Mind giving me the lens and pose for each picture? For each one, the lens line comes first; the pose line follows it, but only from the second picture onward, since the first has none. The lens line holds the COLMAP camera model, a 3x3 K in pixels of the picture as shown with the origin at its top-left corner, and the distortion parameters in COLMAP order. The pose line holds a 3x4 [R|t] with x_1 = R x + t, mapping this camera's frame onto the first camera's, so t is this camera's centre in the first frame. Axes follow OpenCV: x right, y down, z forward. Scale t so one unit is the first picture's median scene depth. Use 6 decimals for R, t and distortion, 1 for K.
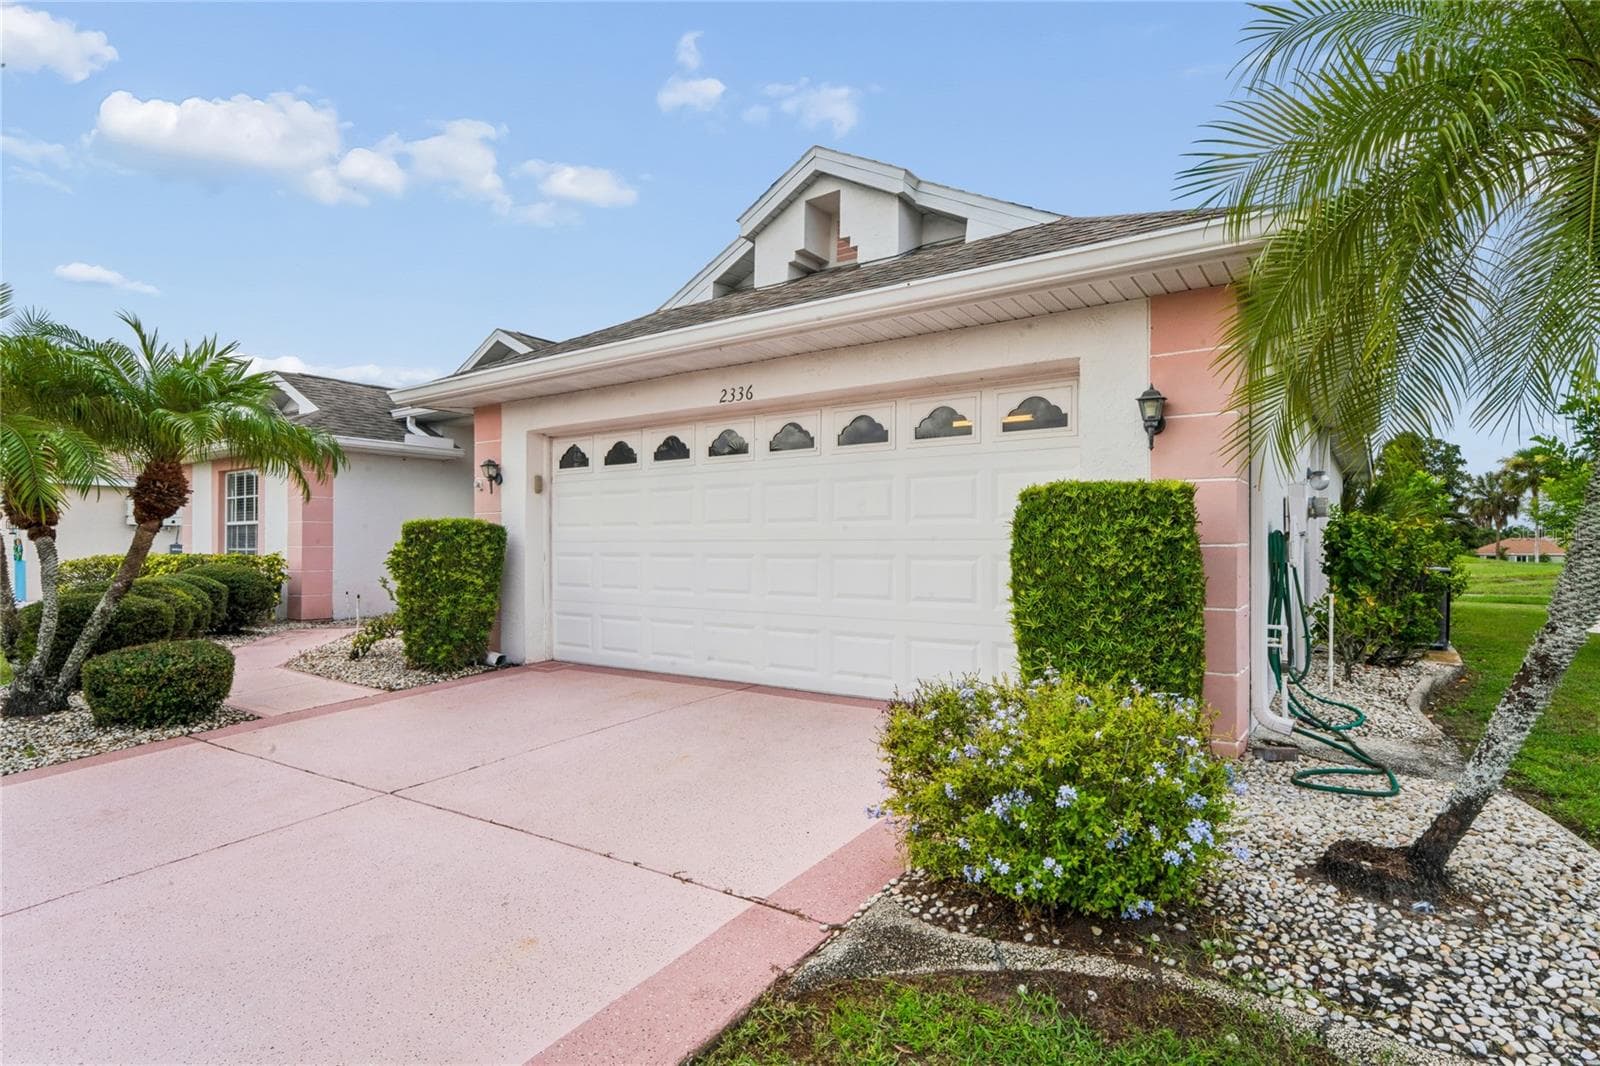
lens RADIAL K [[840.4, 0, 800.0], [0, 840.4, 533.0], [0, 0, 1]] dist [0.003004, 0.000160]
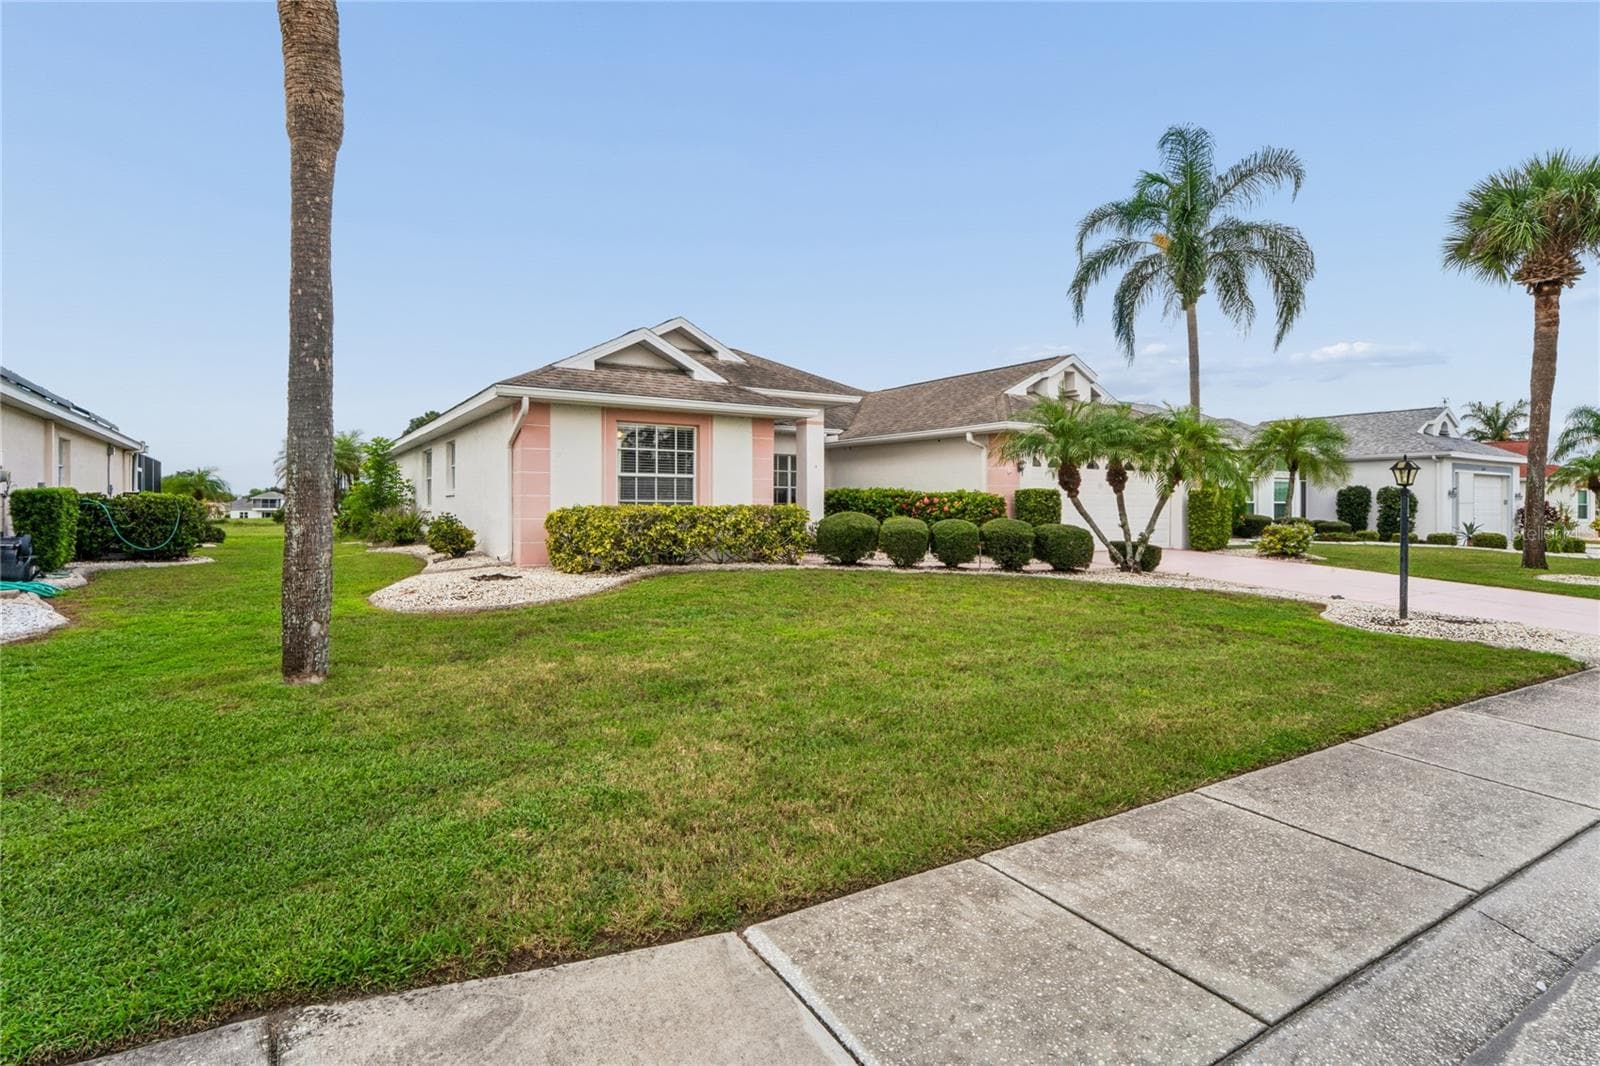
lens RADIAL K [[810.3, 0, 792.6], [0, 810.3, 536.4], [0, 0, 1]] dist [0.000515, -0.000481]
pose [[0.382309, -0.032418, 0.923466, -3.011657], [-0.021966, 0.998783, 0.044156, 0.031122], [-0.923773, -0.037166, 0.381132, 0.904817]]
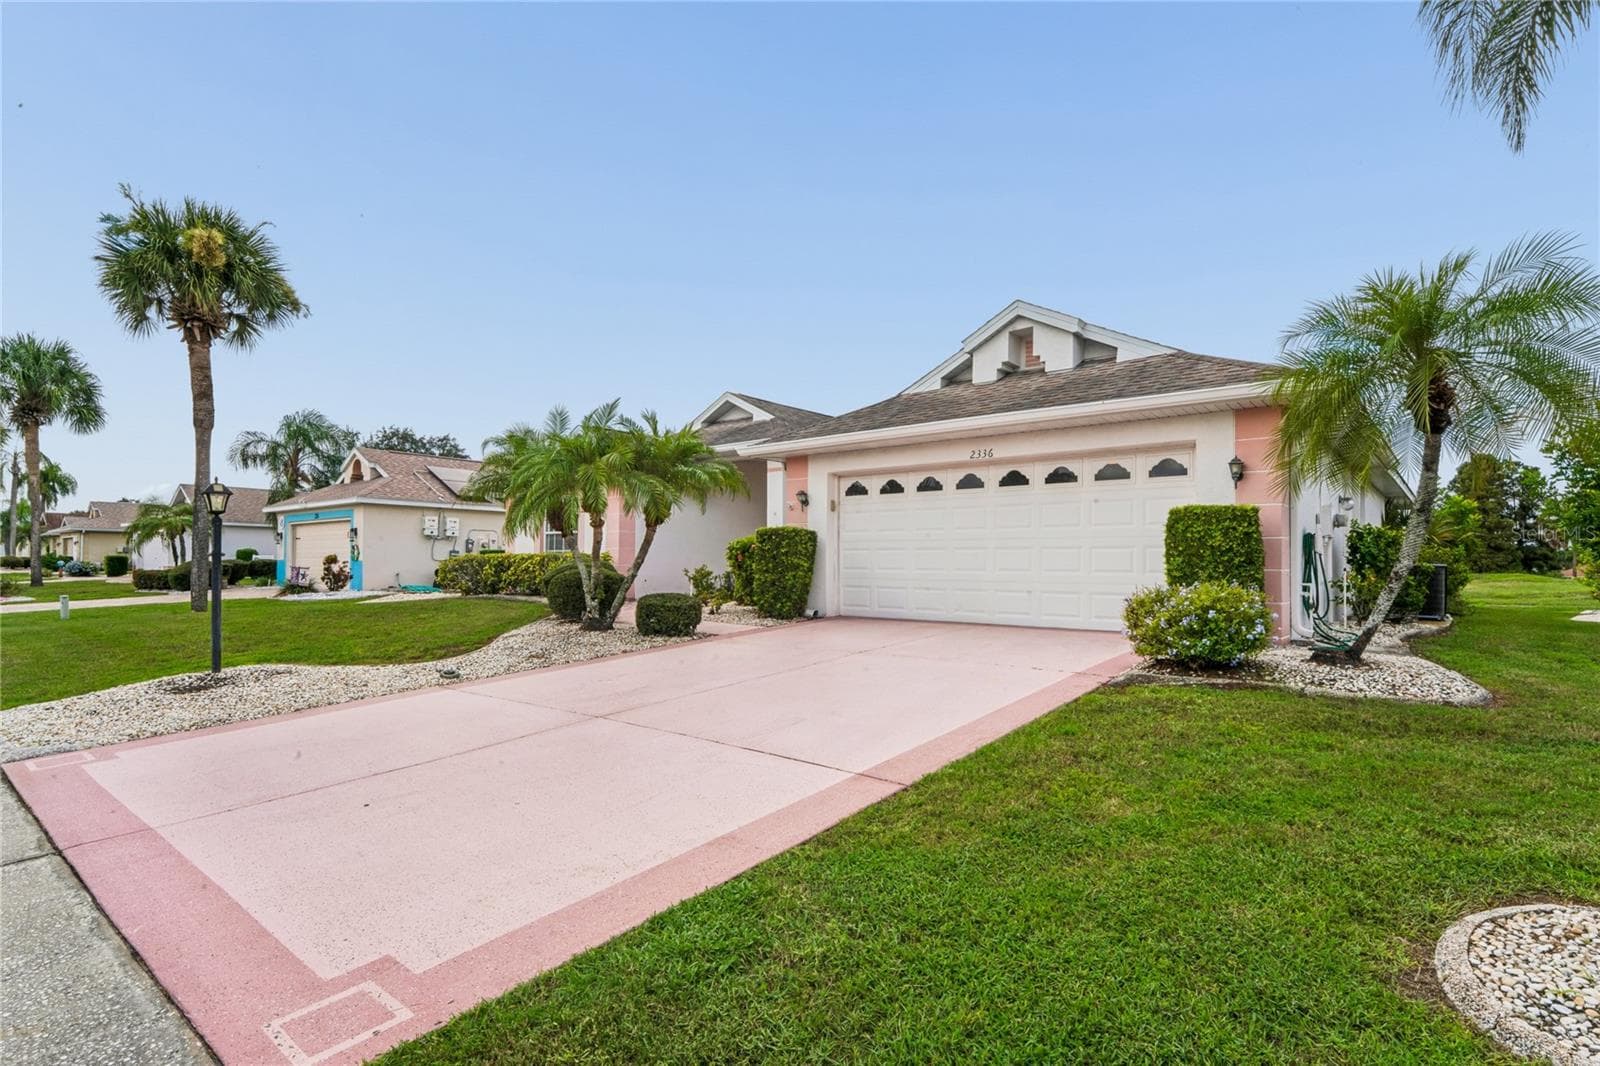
lens RADIAL K [[810.3, 0, 792.6], [0, 810.3, 536.4], [0, 0, 1]] dist [0.000515, -0.000481]
pose [[0.996061, 0.004525, -0.088551, -0.303121], [-0.006246, 0.999797, -0.019171, 0.037074], [0.088446, 0.019649, 0.995887, -0.662429]]
